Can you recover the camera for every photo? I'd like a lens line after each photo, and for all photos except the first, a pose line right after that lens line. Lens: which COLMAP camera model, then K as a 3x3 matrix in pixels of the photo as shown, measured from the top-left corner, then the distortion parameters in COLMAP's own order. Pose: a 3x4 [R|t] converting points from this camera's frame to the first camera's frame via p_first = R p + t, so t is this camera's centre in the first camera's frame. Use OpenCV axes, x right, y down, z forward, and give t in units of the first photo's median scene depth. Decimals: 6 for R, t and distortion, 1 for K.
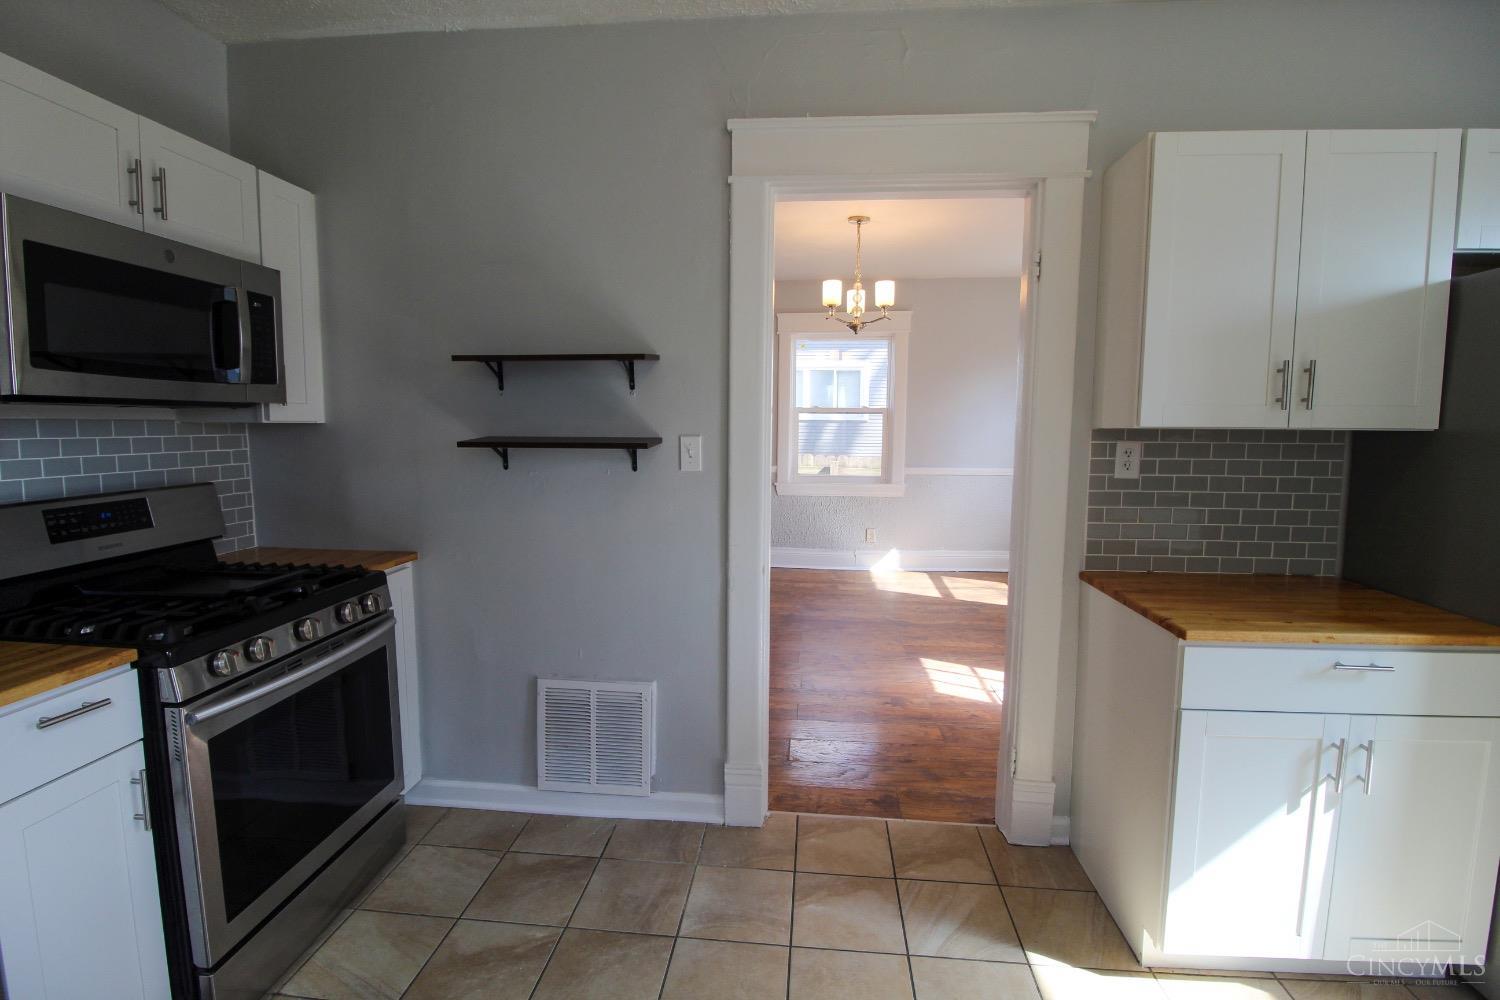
lens RADIAL K [[694.1, 0, 752.1], [0, 694.1, 493.1], [0, 0, 1]] dist [0.000007, -0.012845]
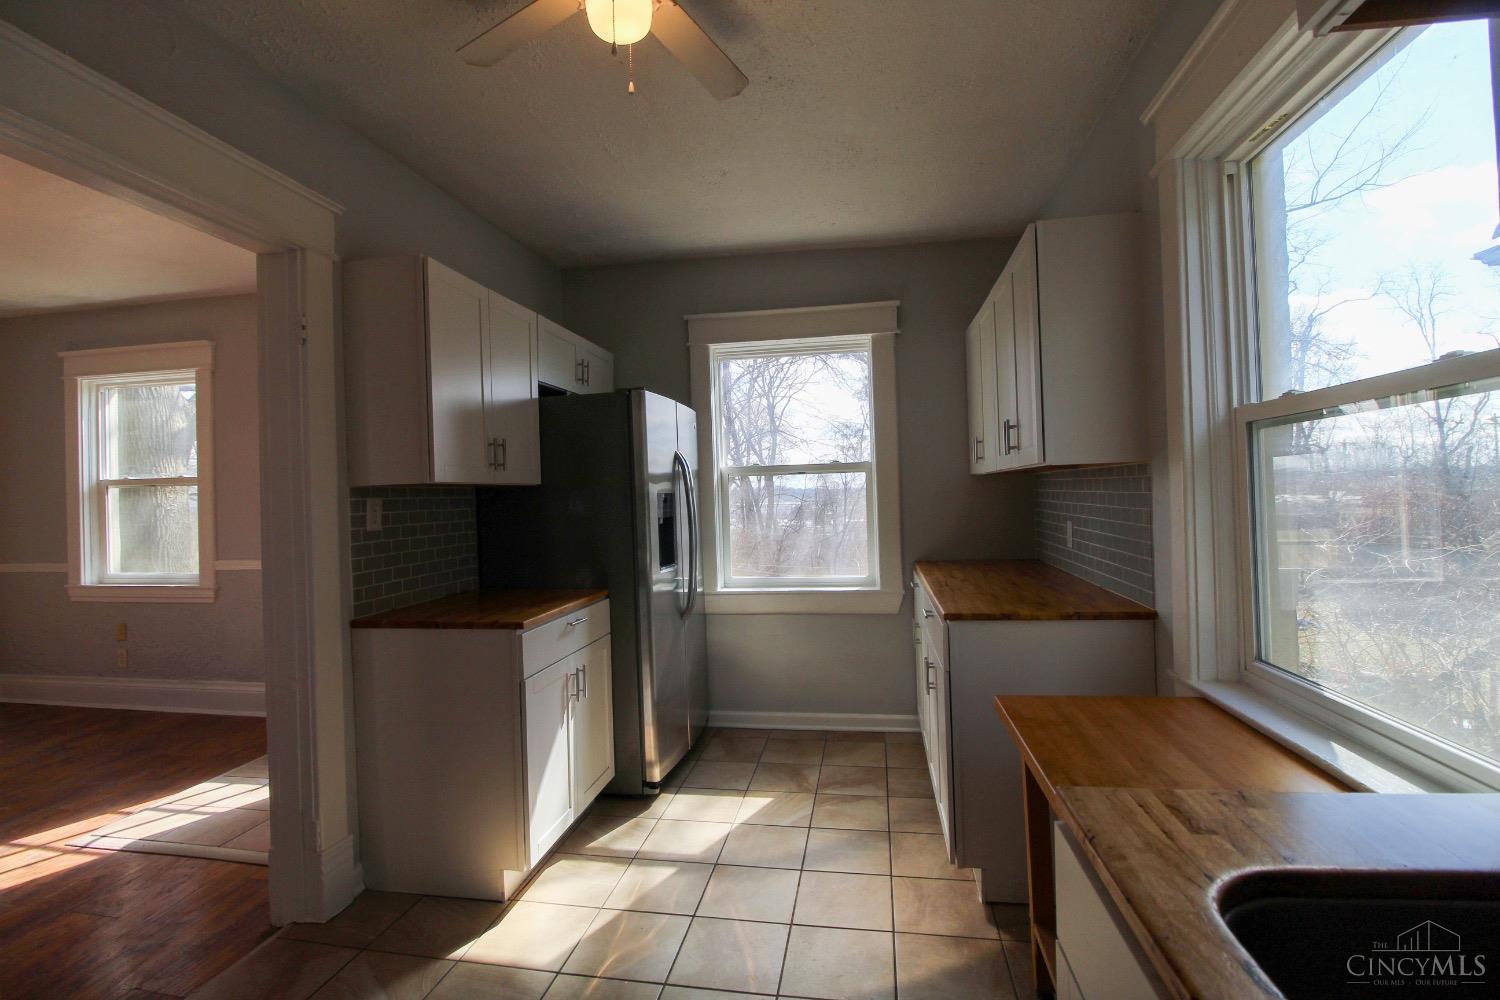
lens RADIAL K [[692.7, 0, 753.5], [0, 692.7, 492.2], [0, 0, 1]] dist [-0.000716, -0.013496]
pose [[0.077429, -0.003629, 0.996991, -0.543499], [0.128455, 0.991695, -0.006367, 0.003731], [-0.988688, 0.128562, 0.077252, 0.286818]]
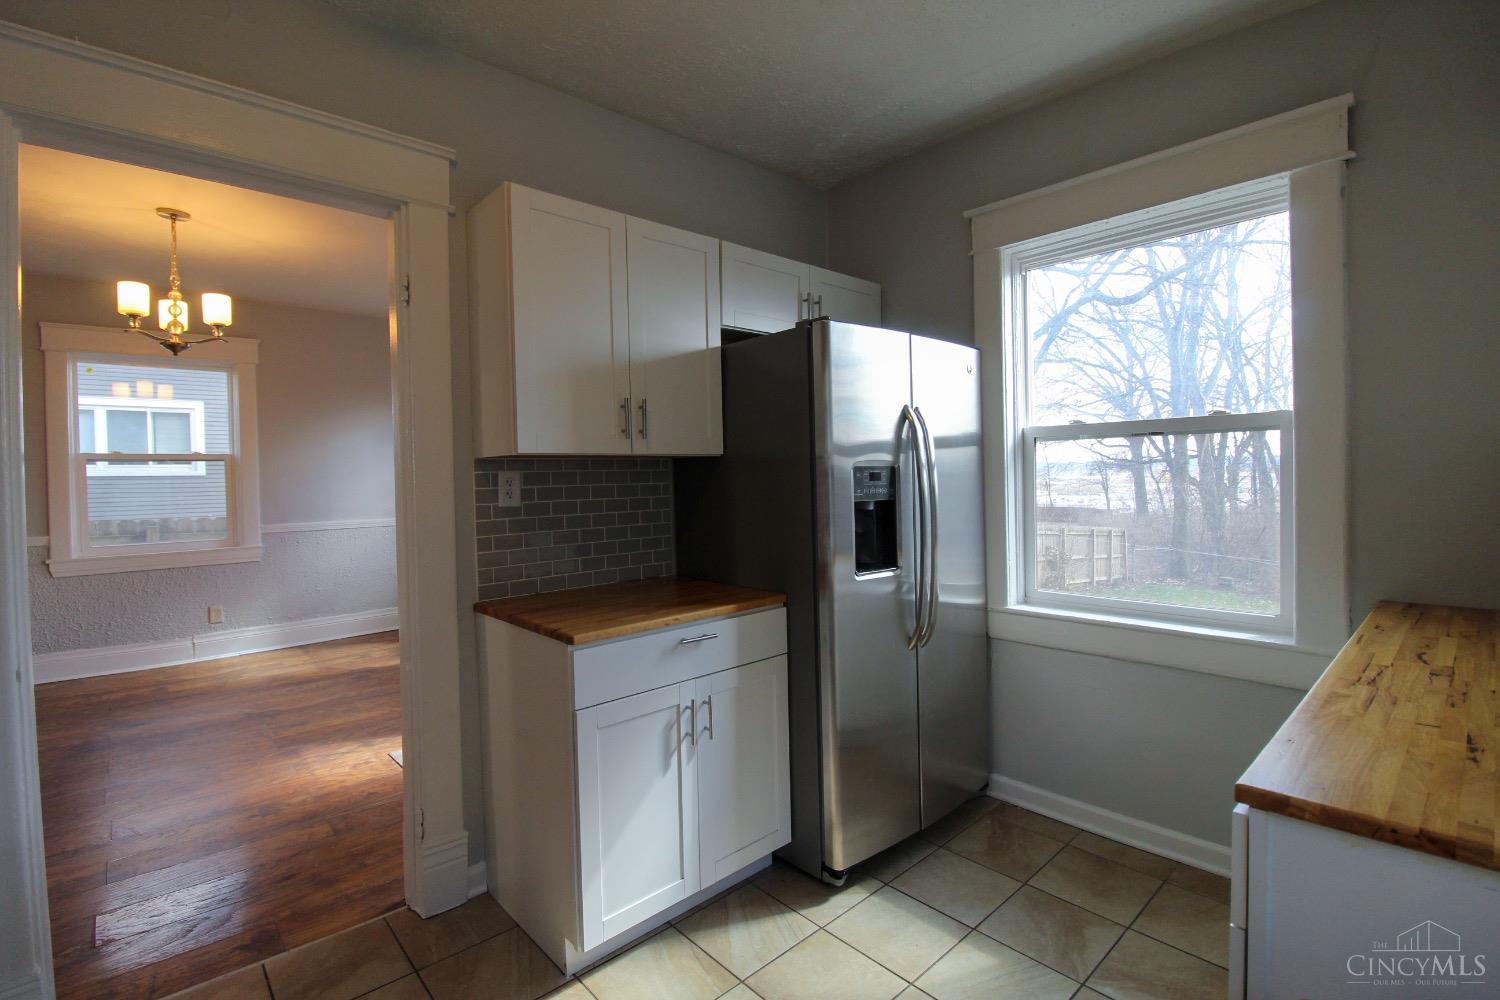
lens RADIAL K [[694.1, 0, 750.8], [0, 694.1, 487.0], [0, 0, 1]] dist [-0.002295, -0.014295]
pose [[0.672363, -0.033929, 0.739443, 0.015094], [0.096914, 0.994385, -0.042496, 0.028721], [-0.733850, 0.100235, 0.671876, 0.033518]]
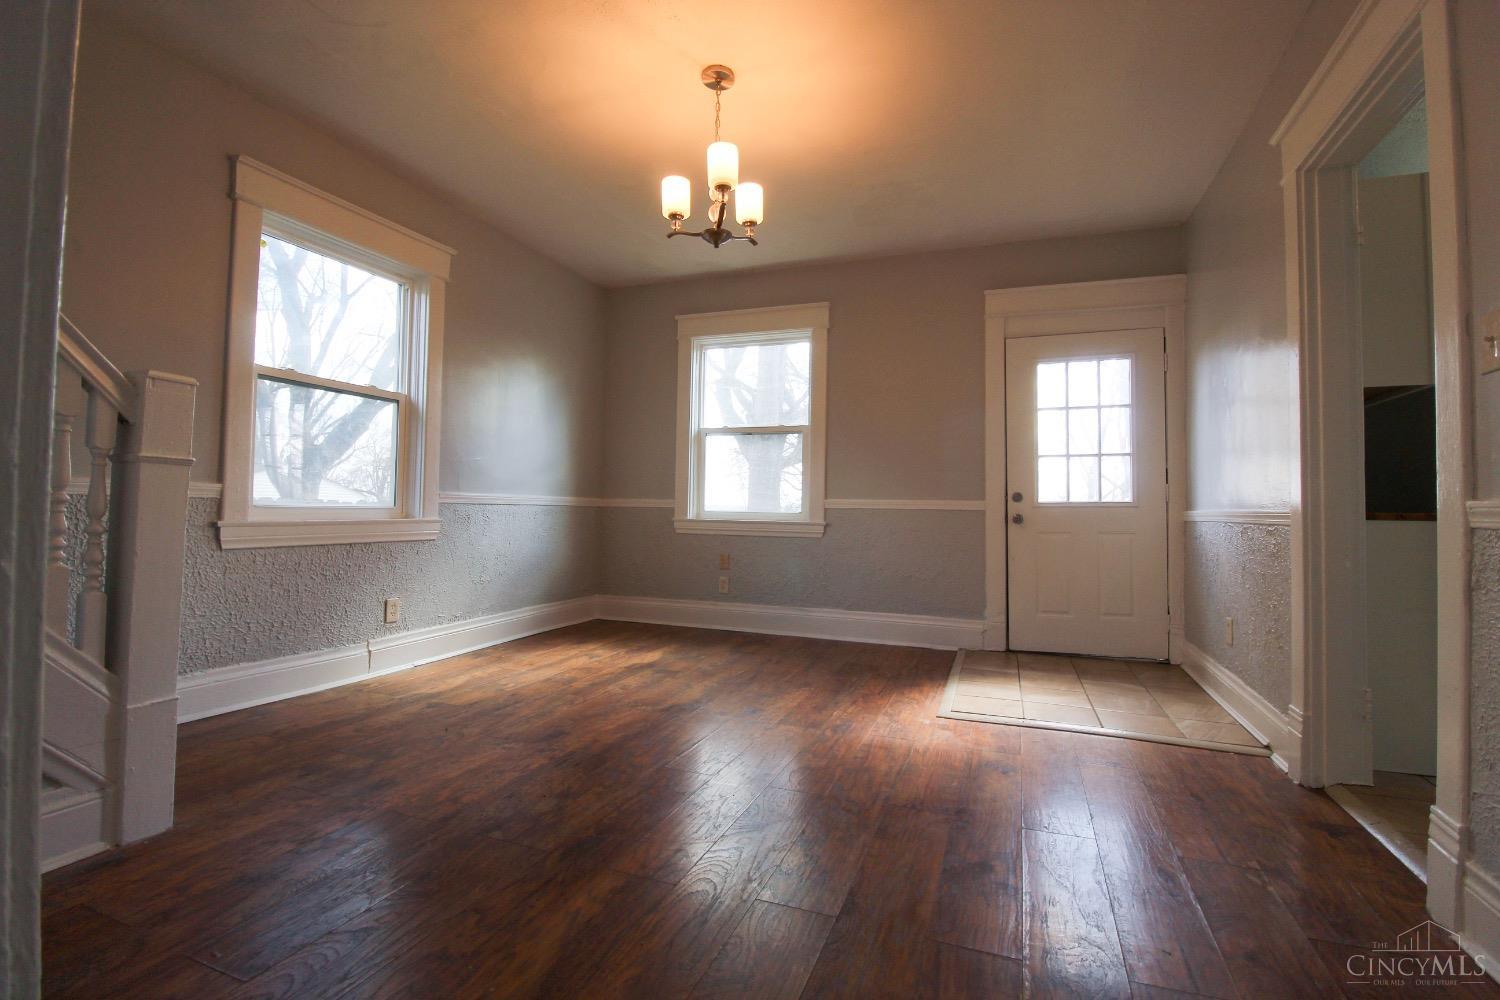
lens RADIAL K [[694.1, 0, 750.8], [0, 694.1, 487.0], [0, 0, 1]] dist [-0.002295, -0.014295]
pose [[0.275107, 0.029647, 0.960956, -0.892697], [0.086035, 0.994755, -0.055321, 0.051243], [-0.957556, 0.097895, 0.271114, 1.644743]]
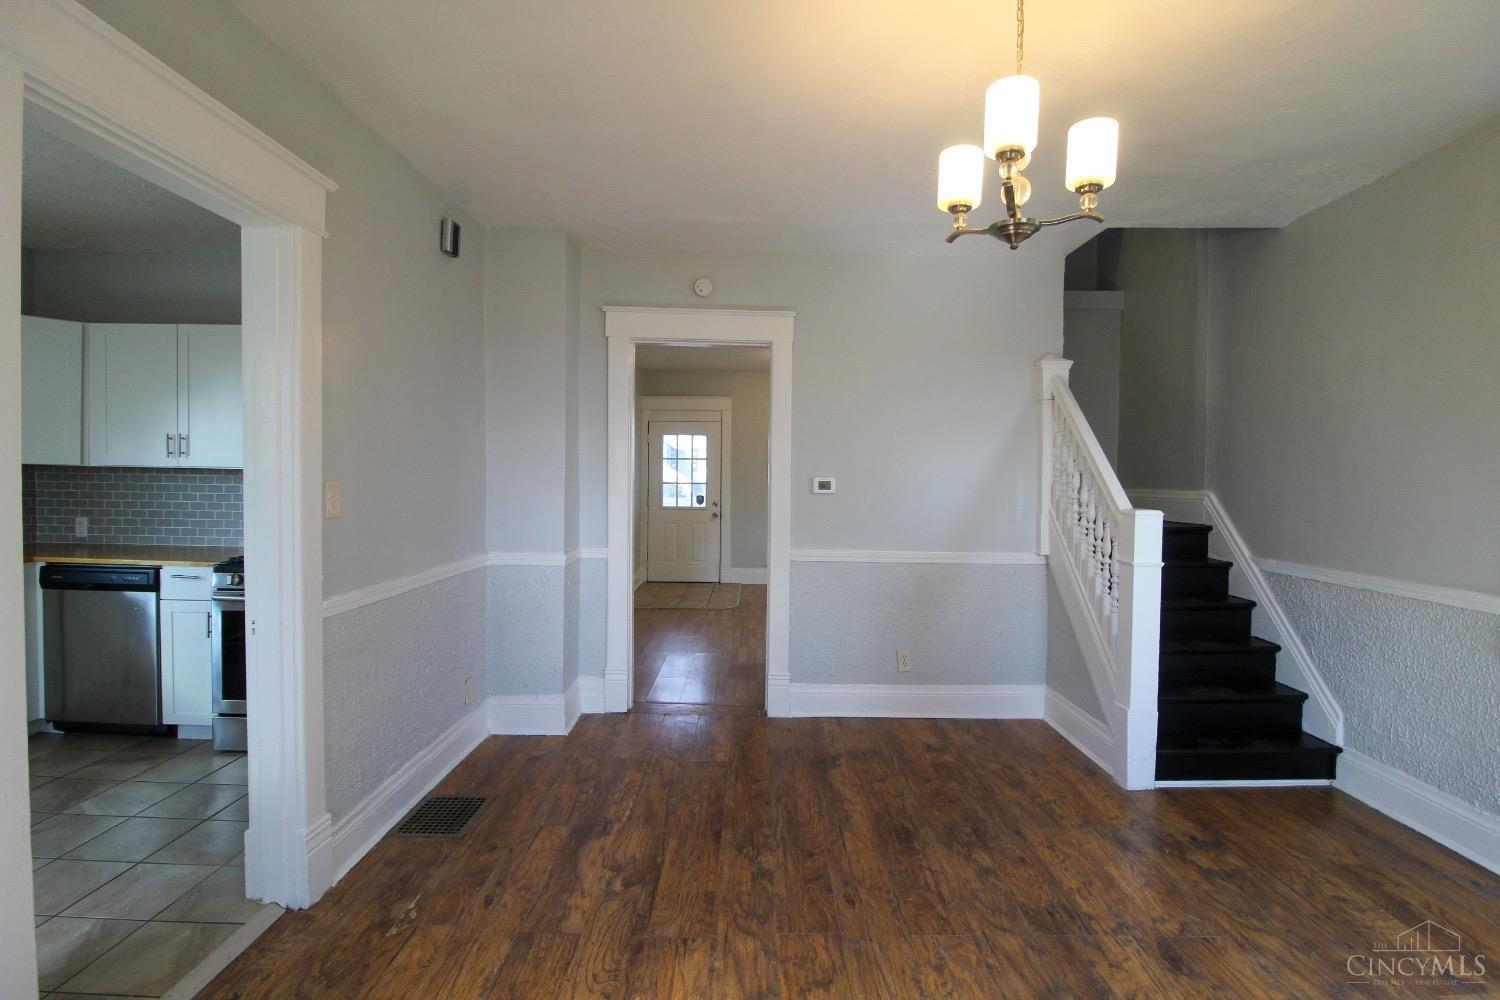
lens RADIAL K [[692.7, 0, 753.5], [0, 692.7, 492.2], [0, 0, 1]] dist [-0.000716, -0.013496]
pose [[0.086832, 0.014399, -0.996119, 1.066922], [-0.113666, 0.993509, 0.004453, -0.153541], [0.989717, 0.112838, 0.087905, 1.674628]]
